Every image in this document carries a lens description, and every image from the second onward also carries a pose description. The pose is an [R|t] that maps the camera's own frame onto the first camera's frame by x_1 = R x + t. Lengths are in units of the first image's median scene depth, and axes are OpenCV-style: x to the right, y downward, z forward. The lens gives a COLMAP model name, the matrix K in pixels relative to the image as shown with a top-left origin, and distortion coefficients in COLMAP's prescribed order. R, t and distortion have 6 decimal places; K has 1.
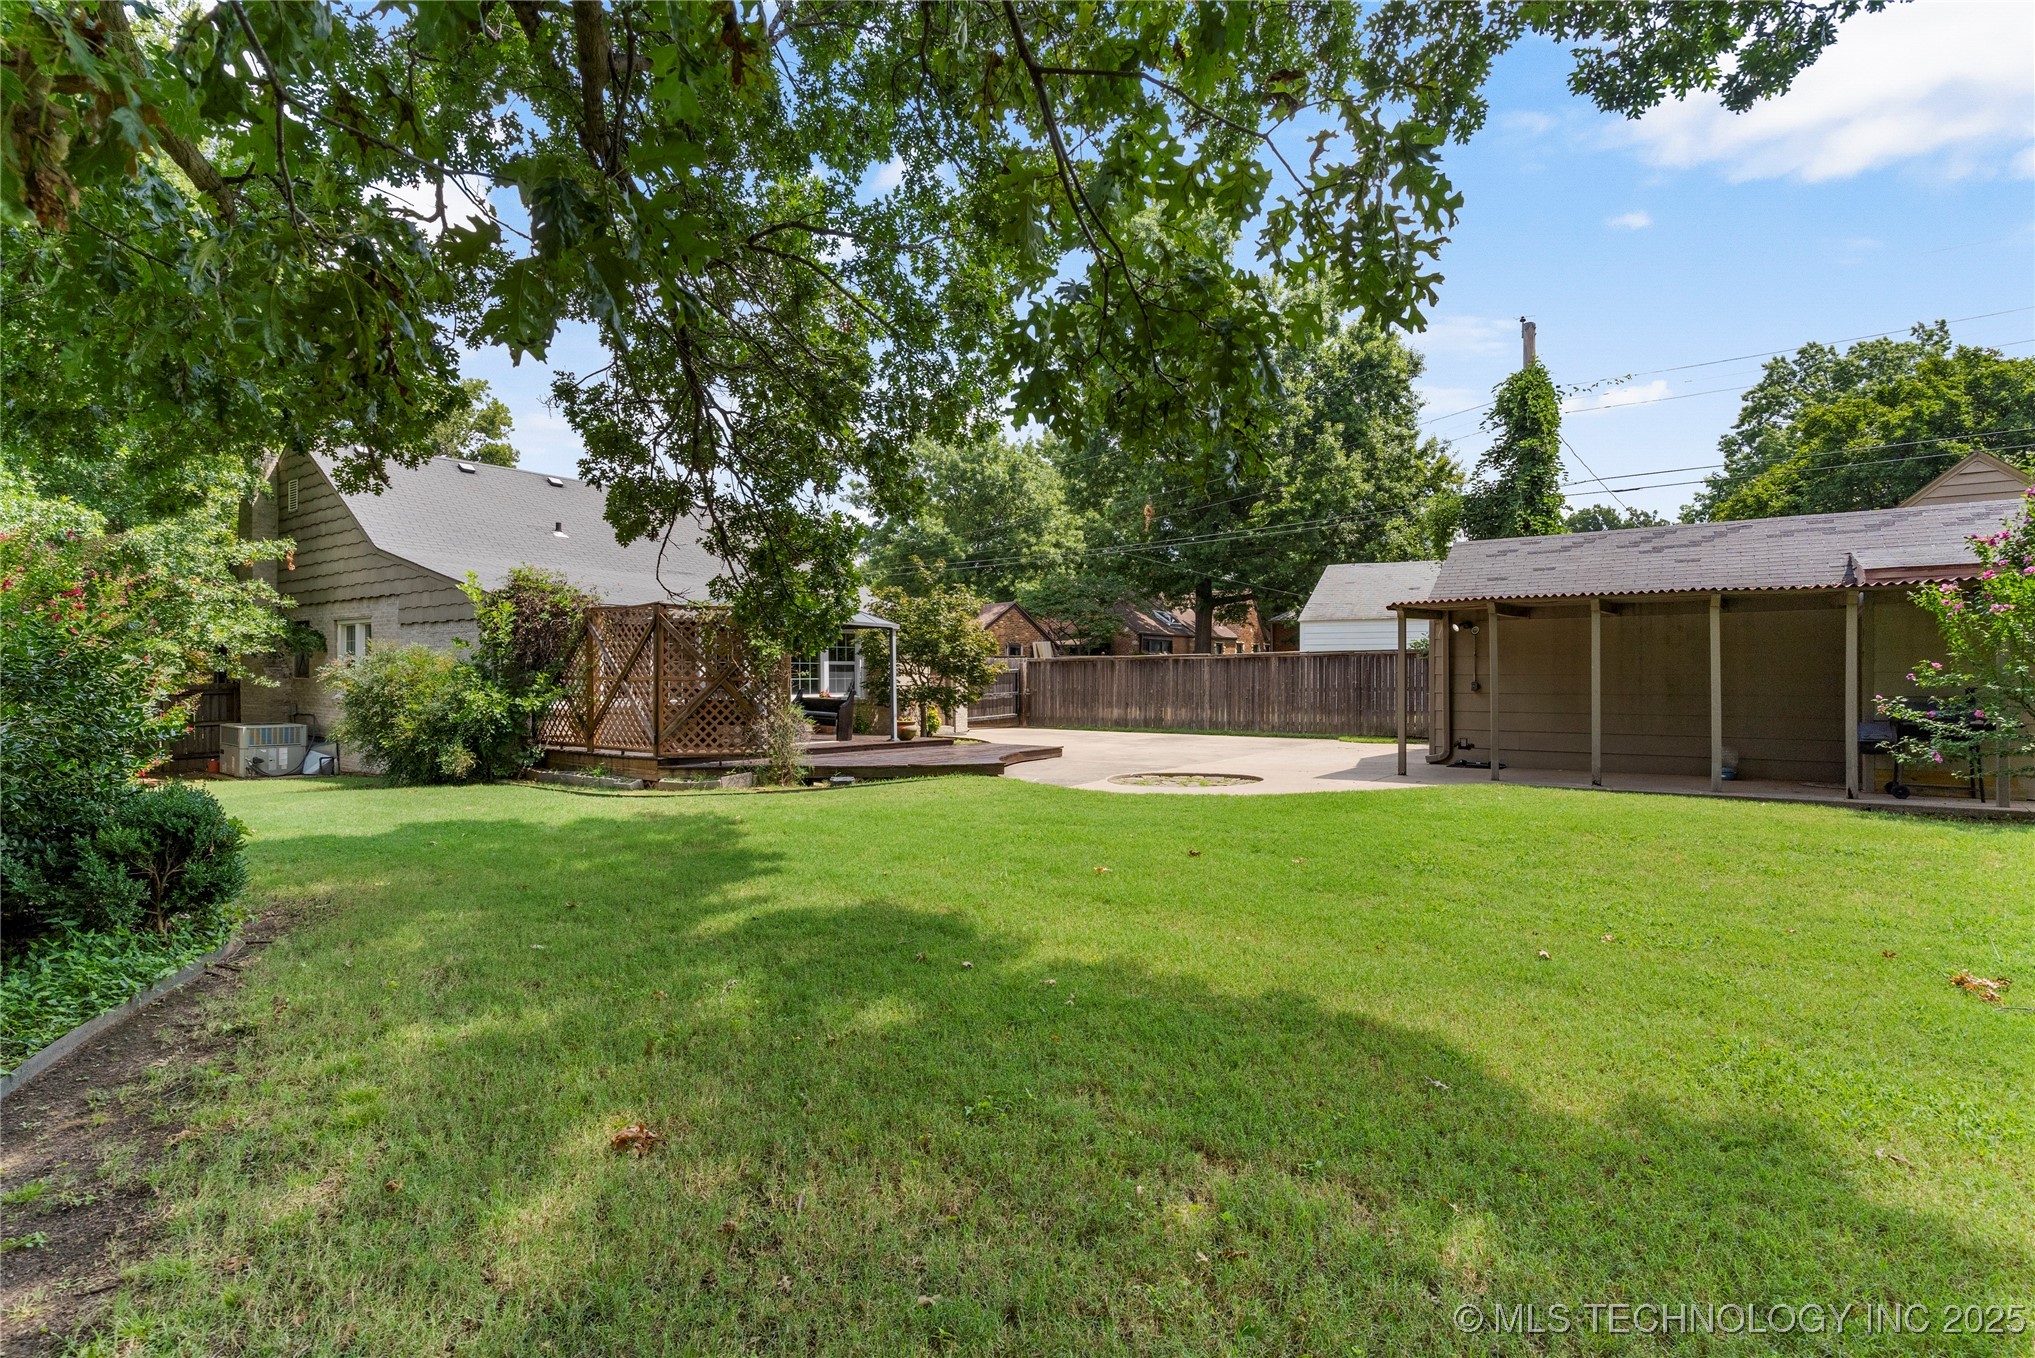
lens RADIAL K [[948.7, 0, 1017.5], [0, 948.7, 679.0], [0, 0, 1]] dist [-0.000473, -0.000041]
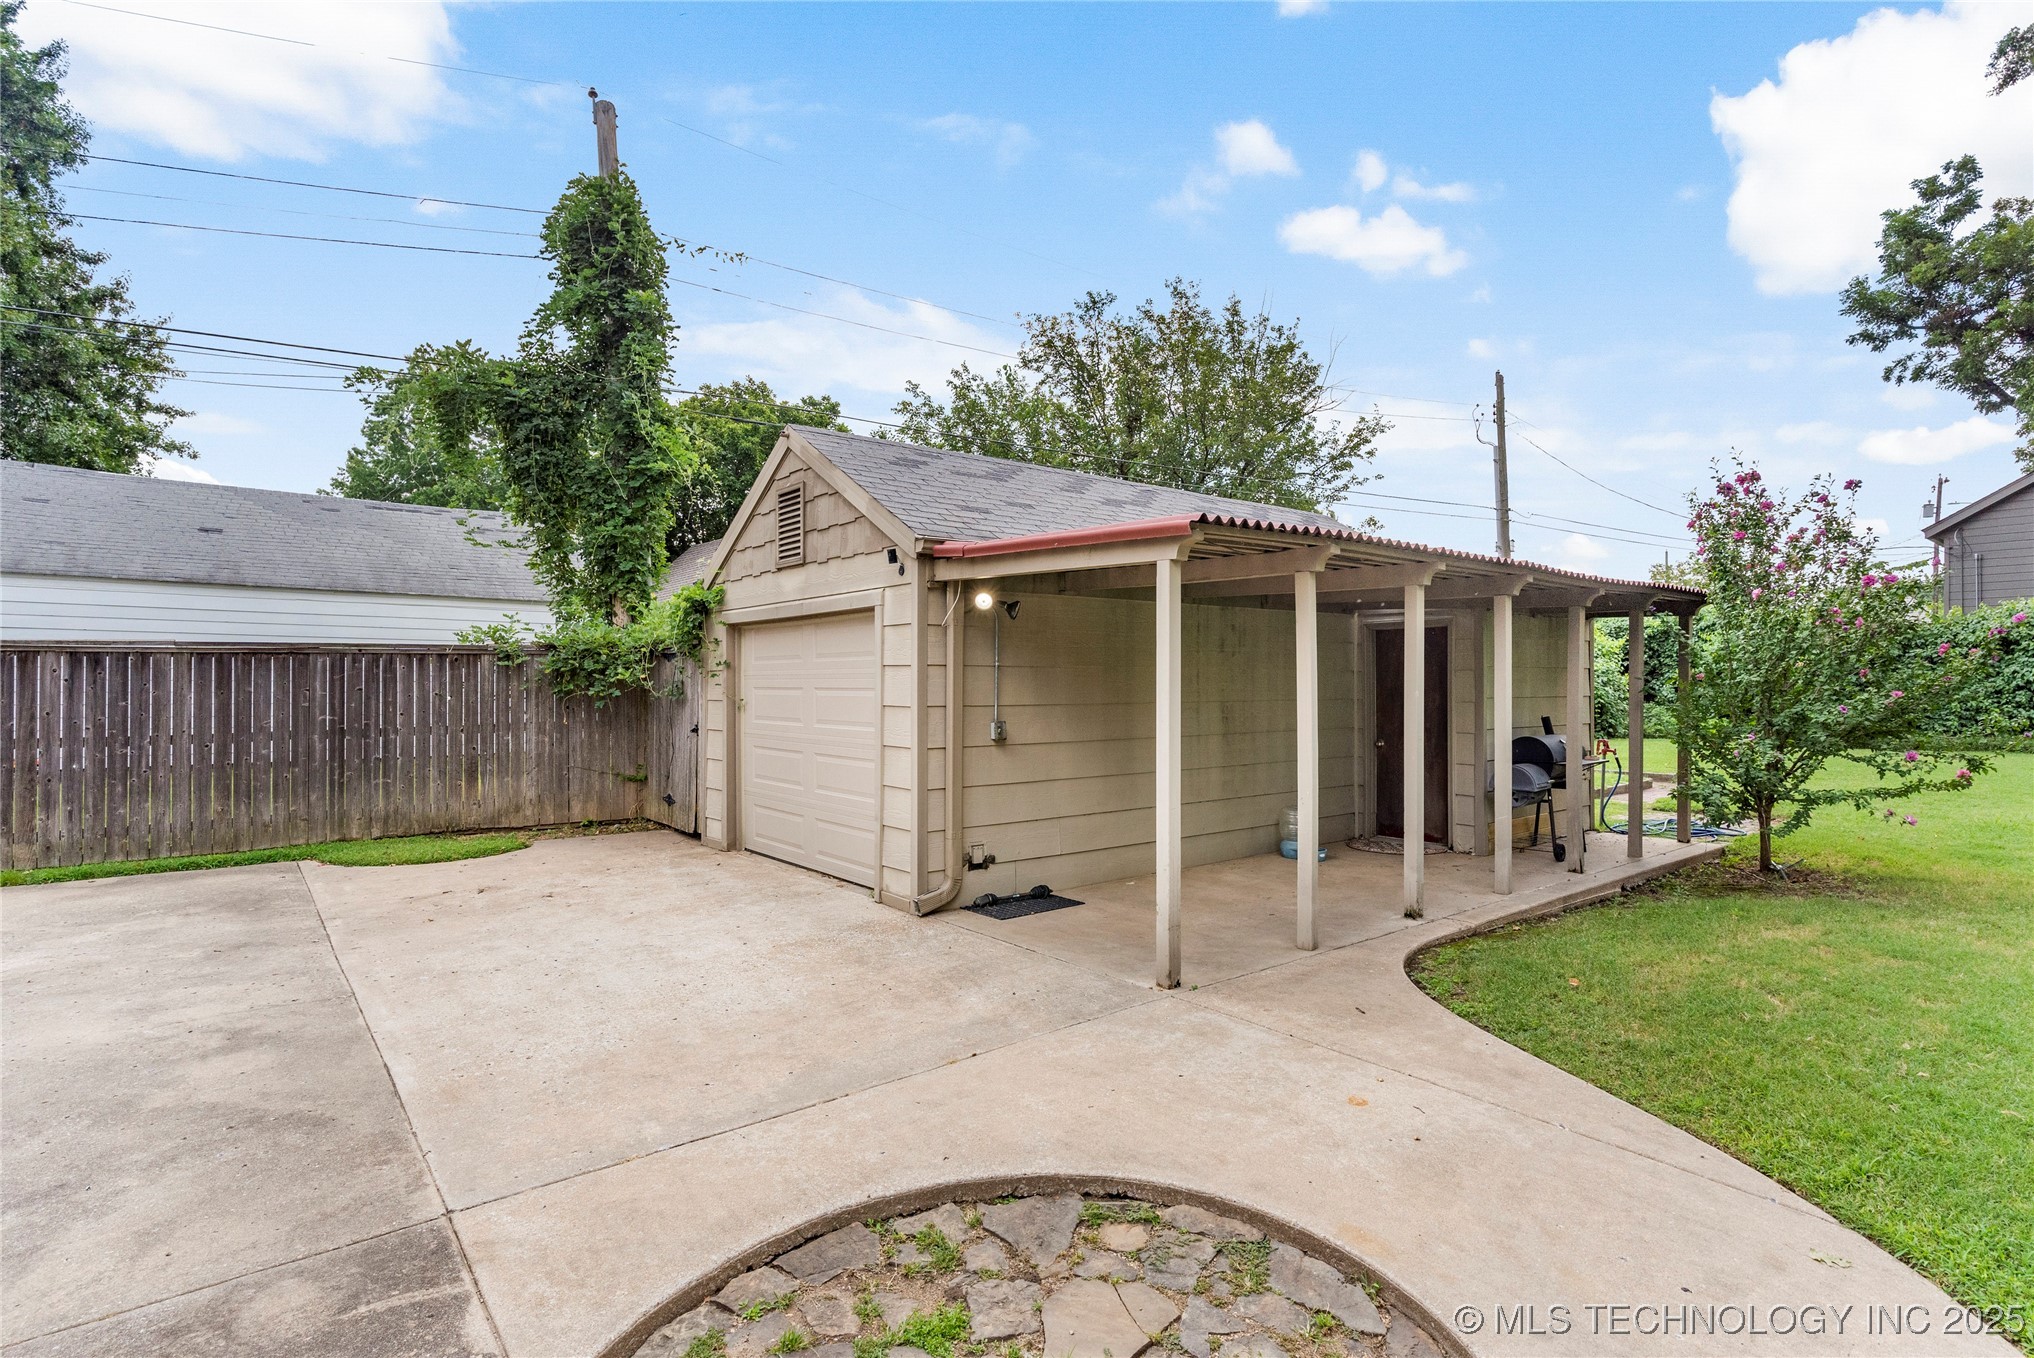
lens RADIAL K [[1025.1, 0, 1017.0], [0, 1025.1, 679.0], [0, 0, 1]] dist [-0.001059, -0.000174]
pose [[0.287769, 0.010660, 0.957641, 0.005157], [0.004130, 0.999915, -0.012372, -0.008613], [-0.957691, 0.007516, 0.287700, 0.670649]]
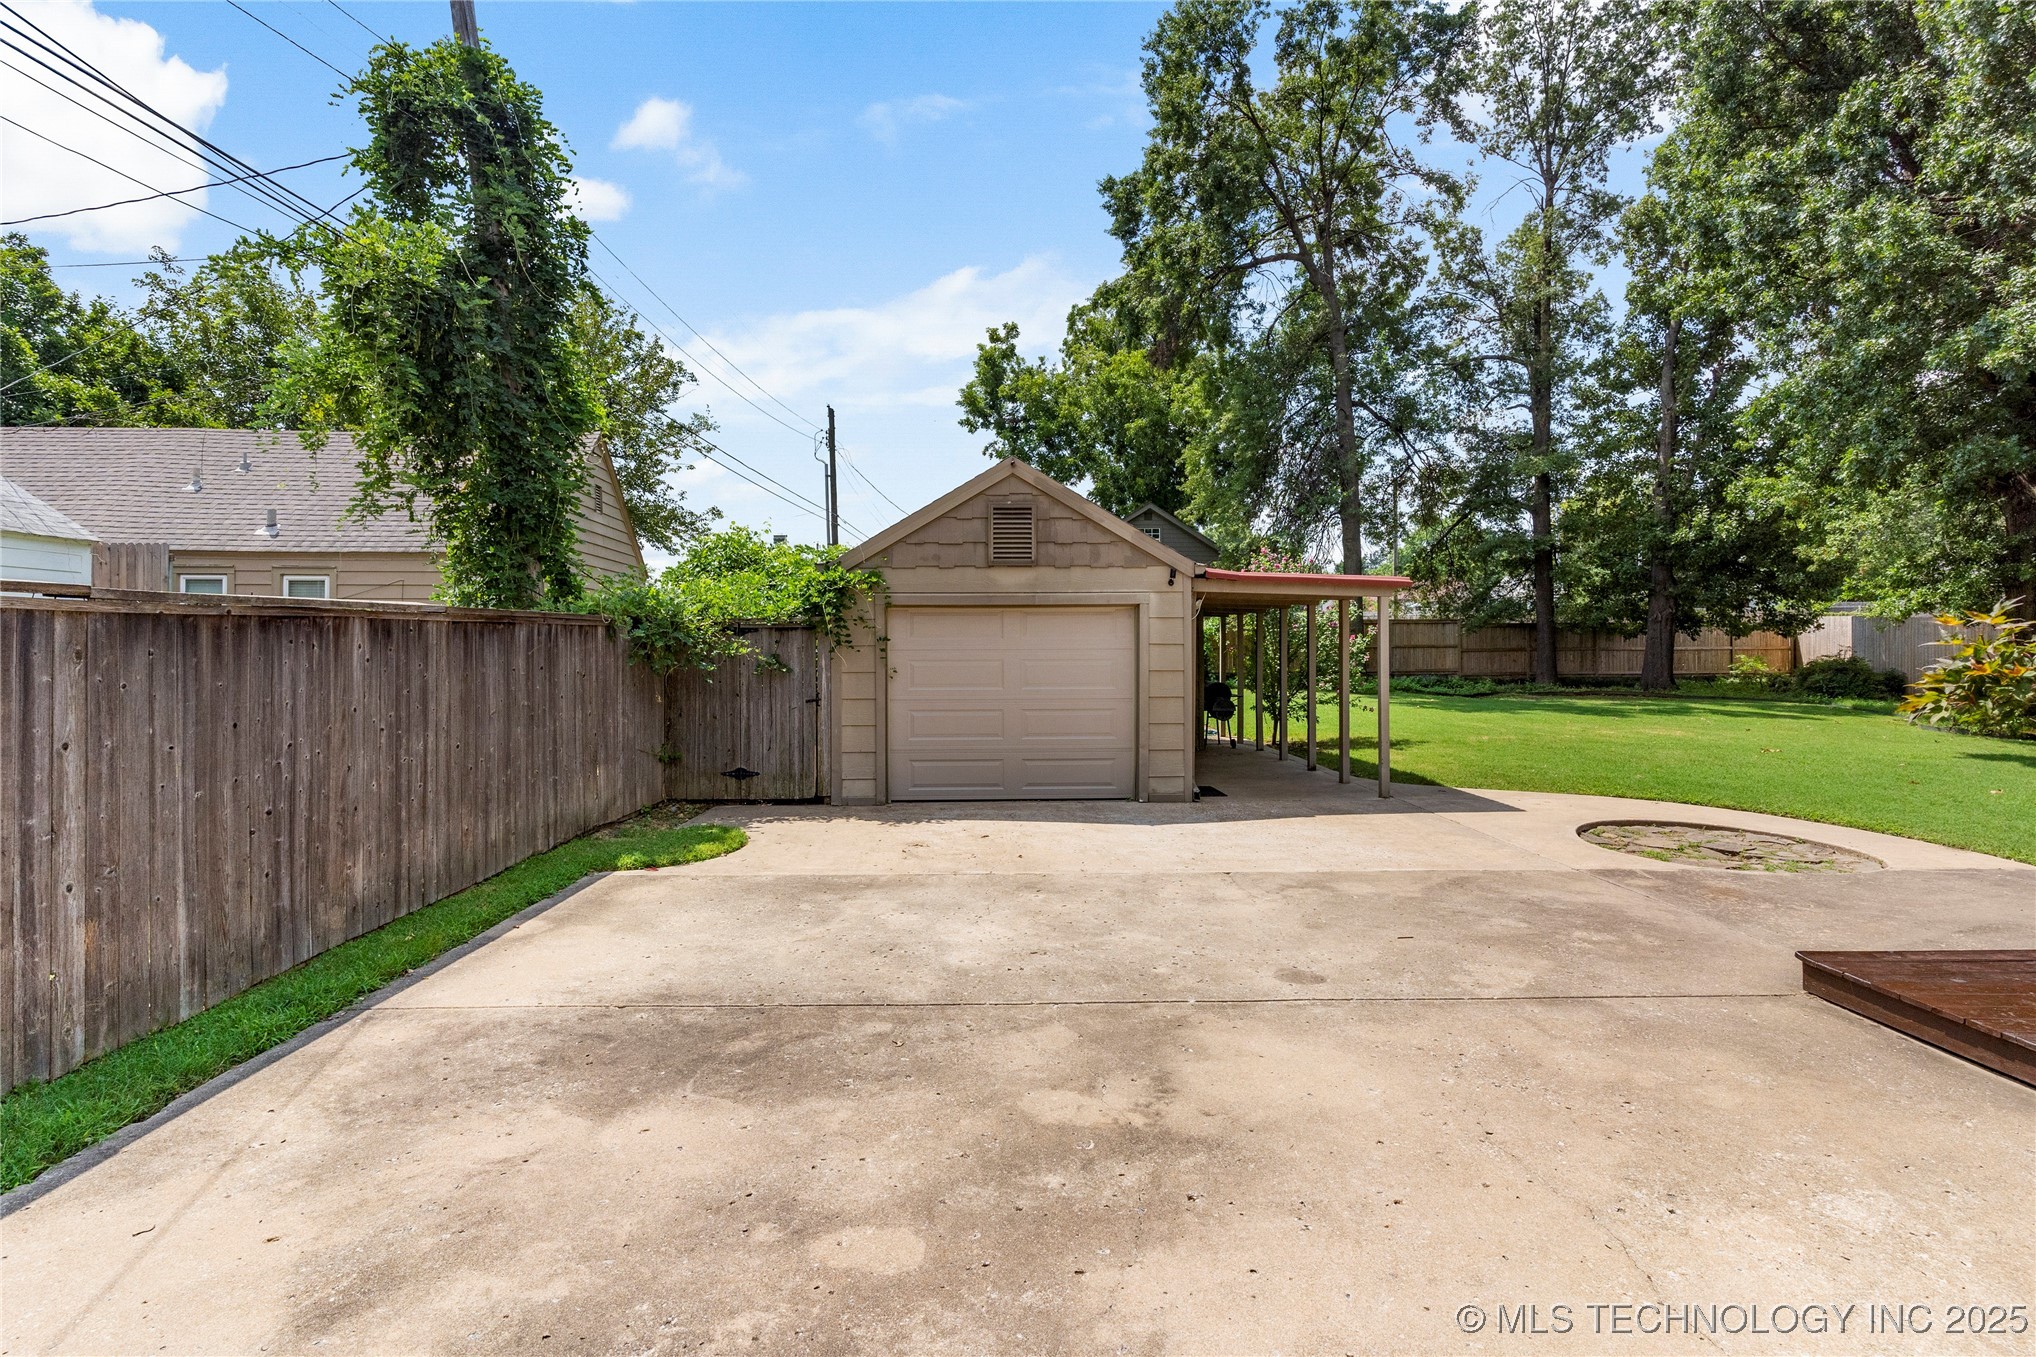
lens RADIAL K [[976.3, 0, 1010.6], [0, 976.3, 671.3], [0, 0, 1]] dist [-0.000876, 0.001481]
pose [[-0.596854, -0.013678, 0.802233, -0.034894], [0.009886, 0.999653, 0.024399, -0.017958], [-0.802289, 0.022493, -0.596512, 1.217001]]
